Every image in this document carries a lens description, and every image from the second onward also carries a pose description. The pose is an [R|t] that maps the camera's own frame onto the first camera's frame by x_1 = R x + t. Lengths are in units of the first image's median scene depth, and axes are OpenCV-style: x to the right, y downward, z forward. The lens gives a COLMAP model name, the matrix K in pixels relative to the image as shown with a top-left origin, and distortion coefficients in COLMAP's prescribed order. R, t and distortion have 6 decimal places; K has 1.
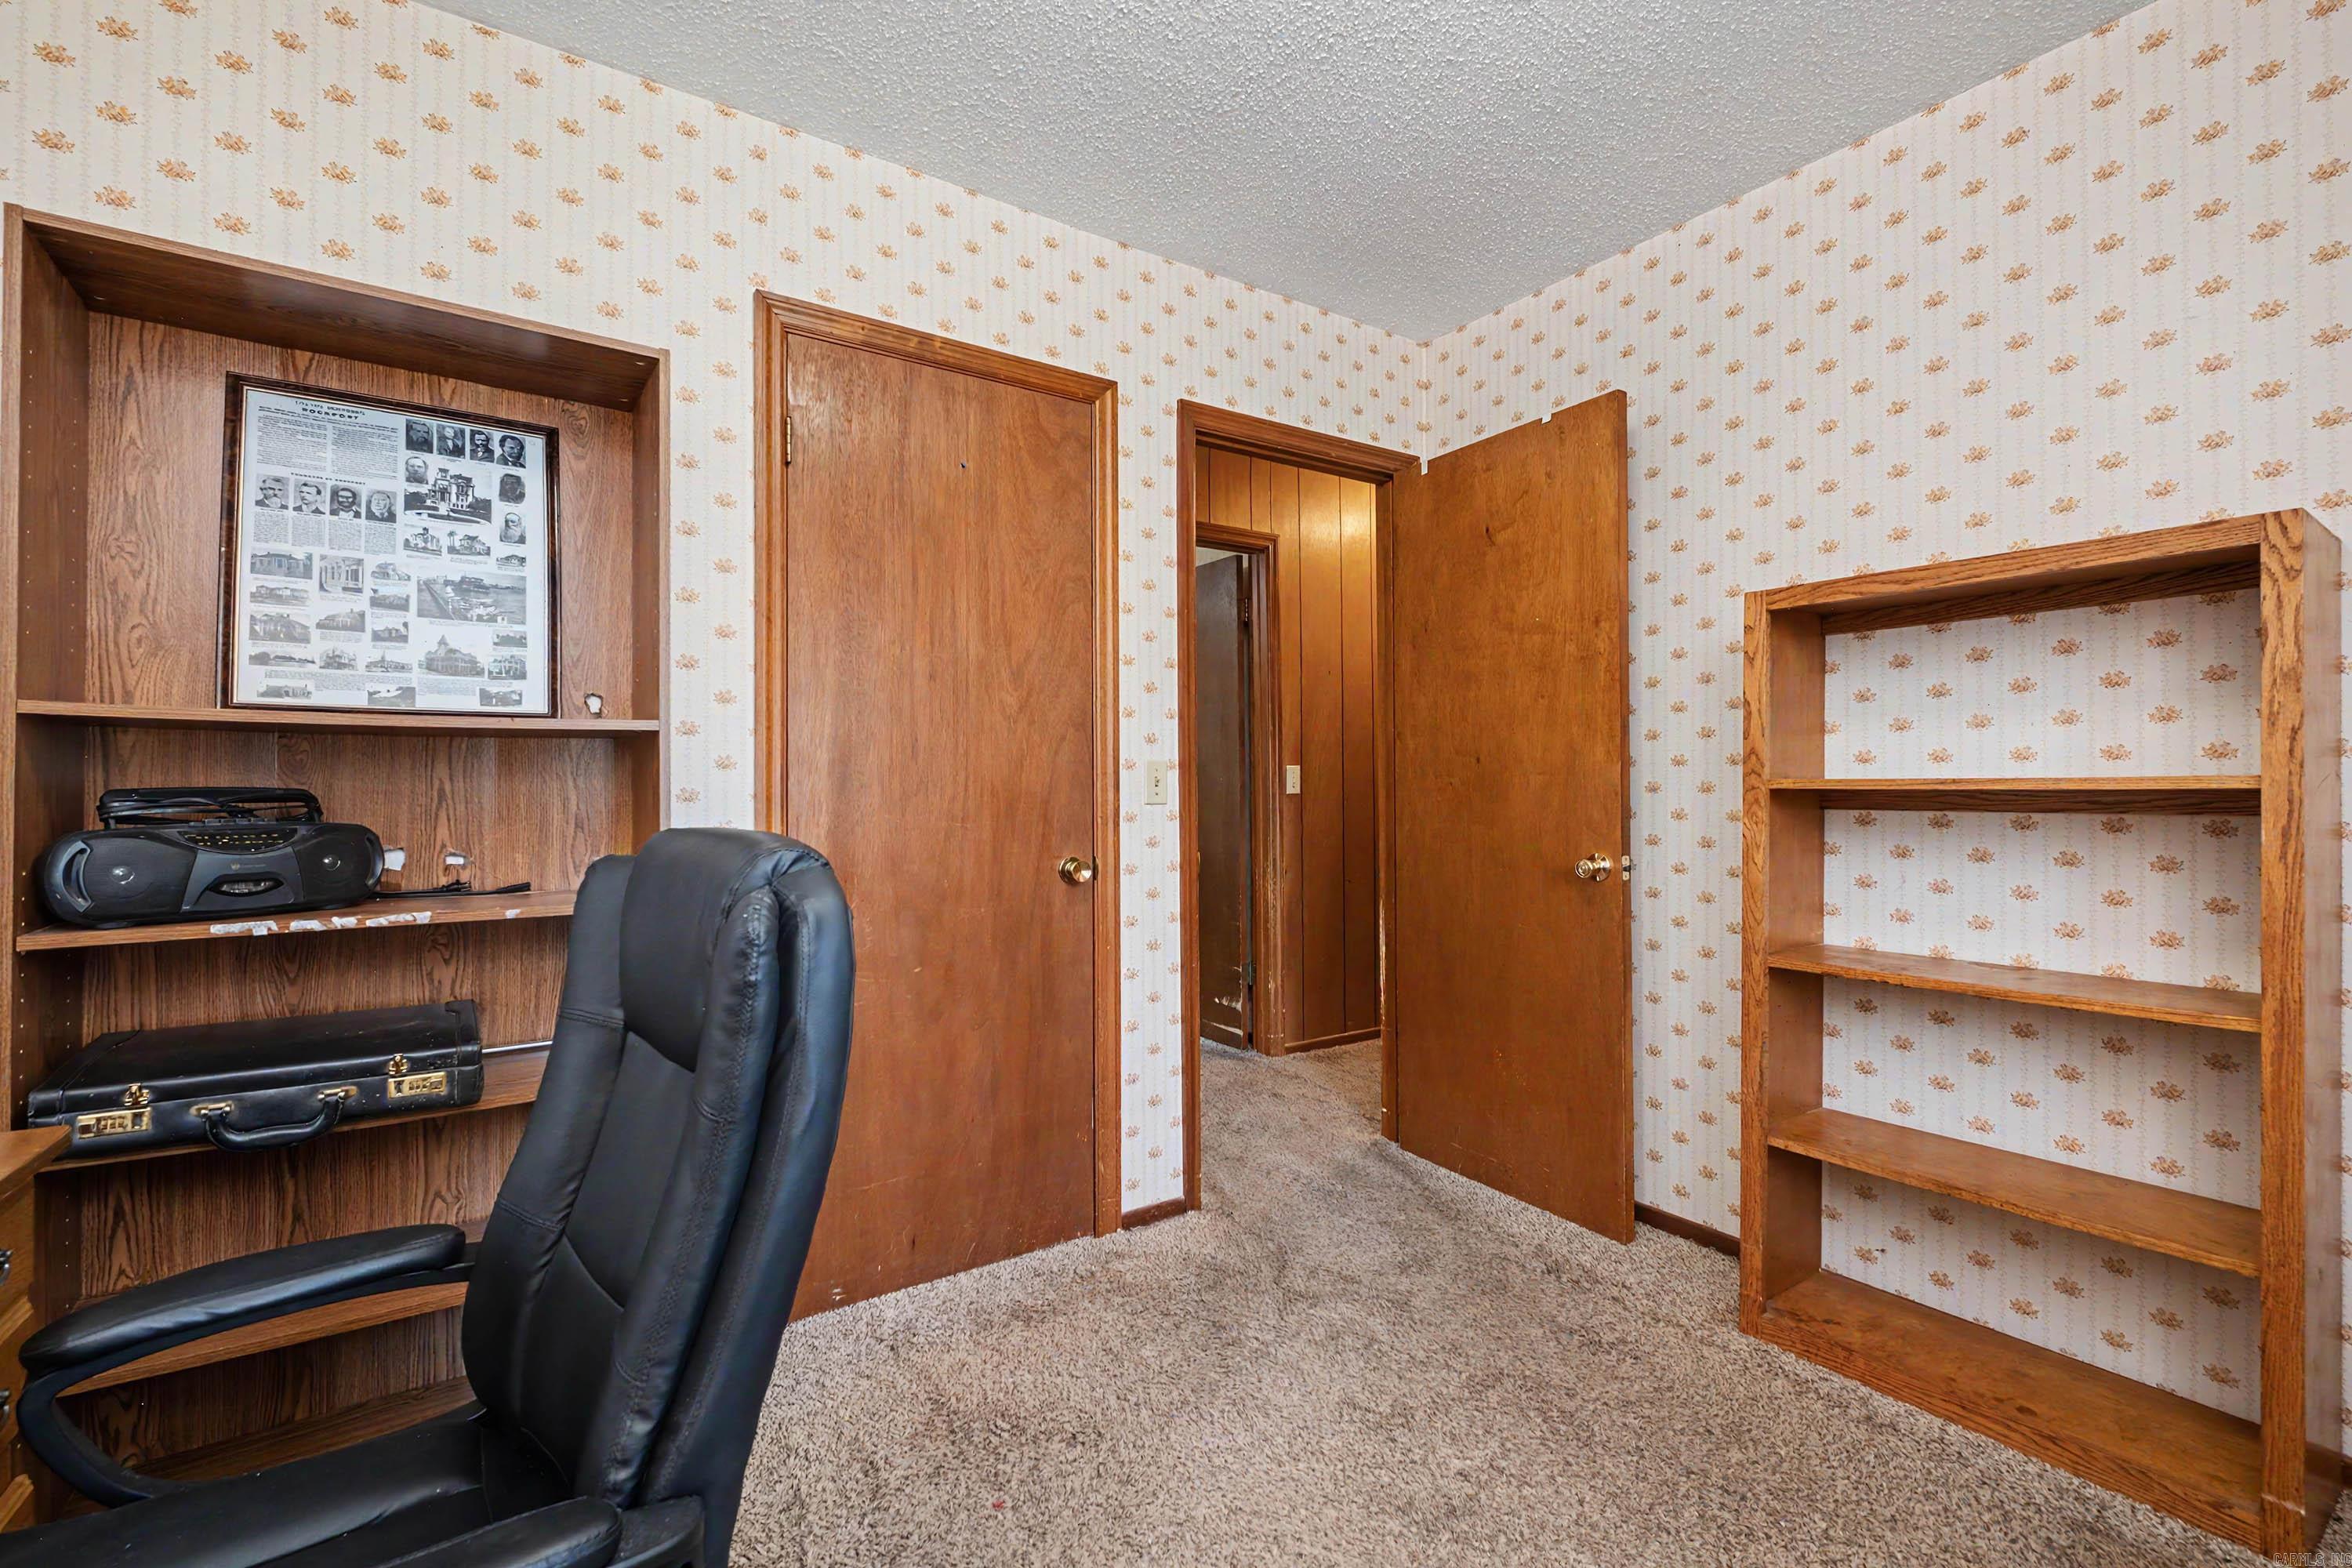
lens RADIAL K [[1030.5, 0, 1175.8], [0, 1030.5, 773.2], [0, 0, 1]] dist [-0.004484, -0.002674]
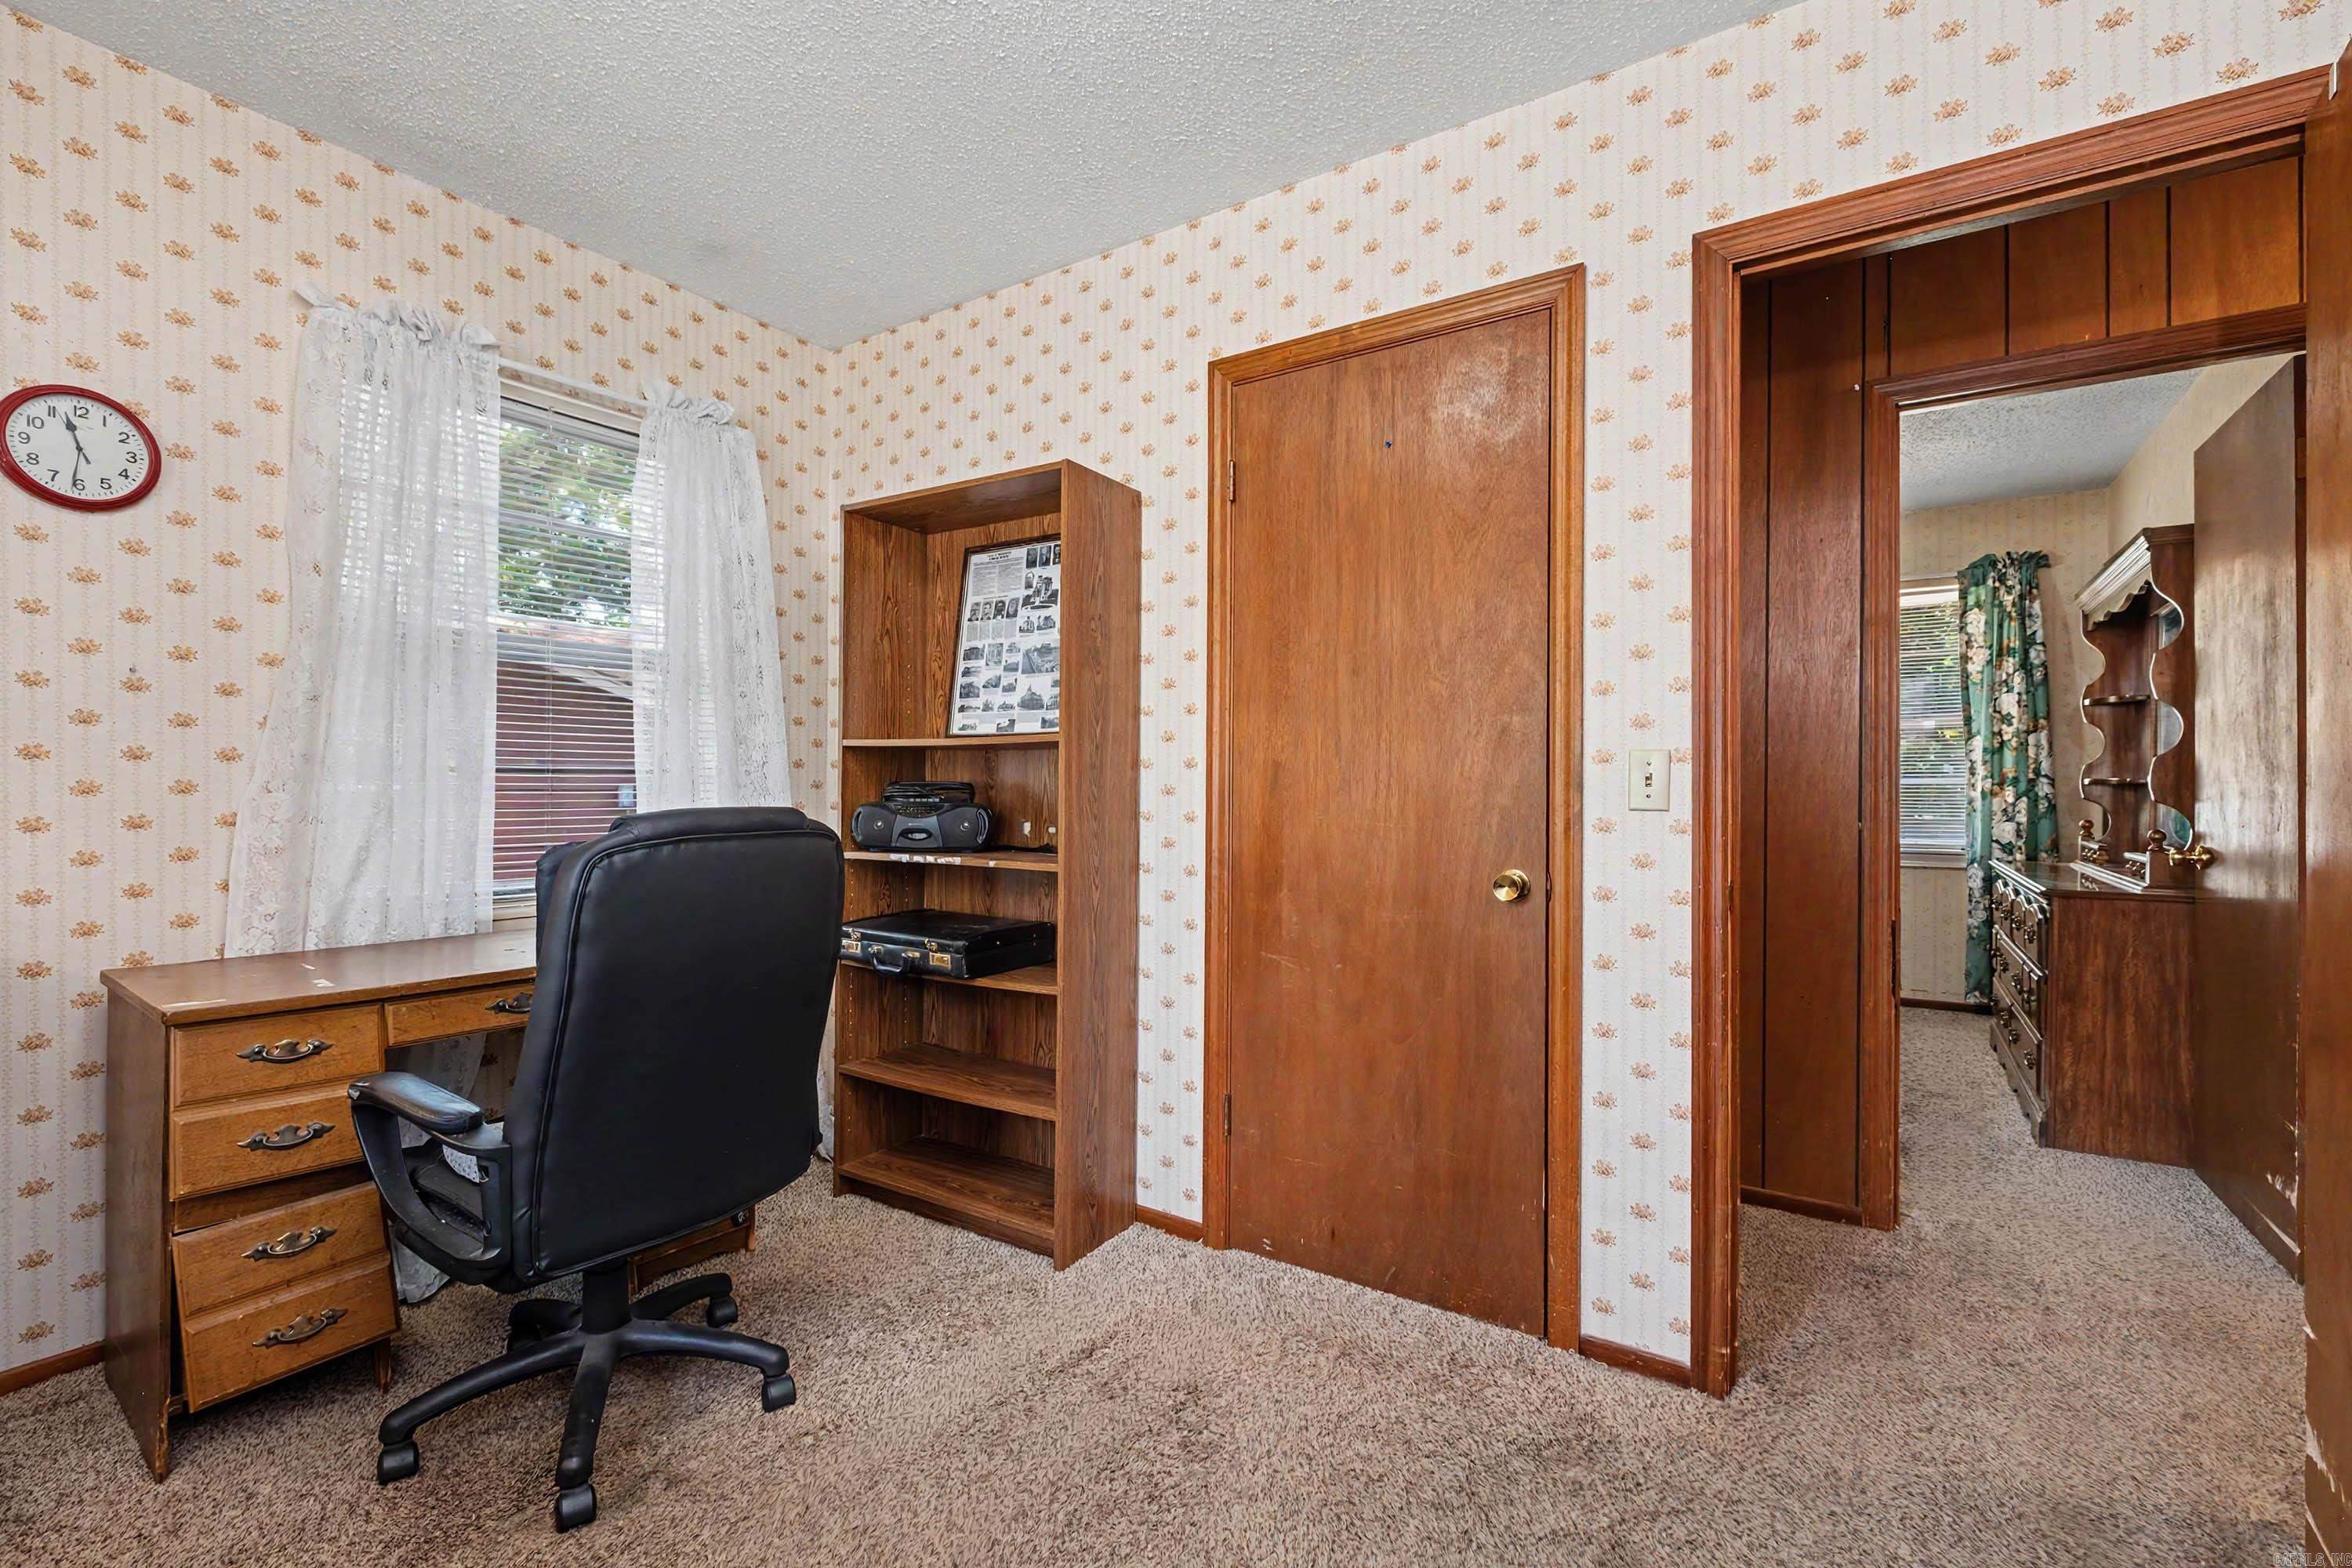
lens RADIAL K [[1030.5, 0, 1164.7], [0, 1030.5, 778.7], [0, 0, 1]] dist [-0.004484, -0.002674]
pose [[0.361099, 0.002384, -0.932524, 0.799383], [0.007628, 0.999956, 0.005511, 0.001633], [0.932496, -0.009103, 0.361065, 0.614517]]
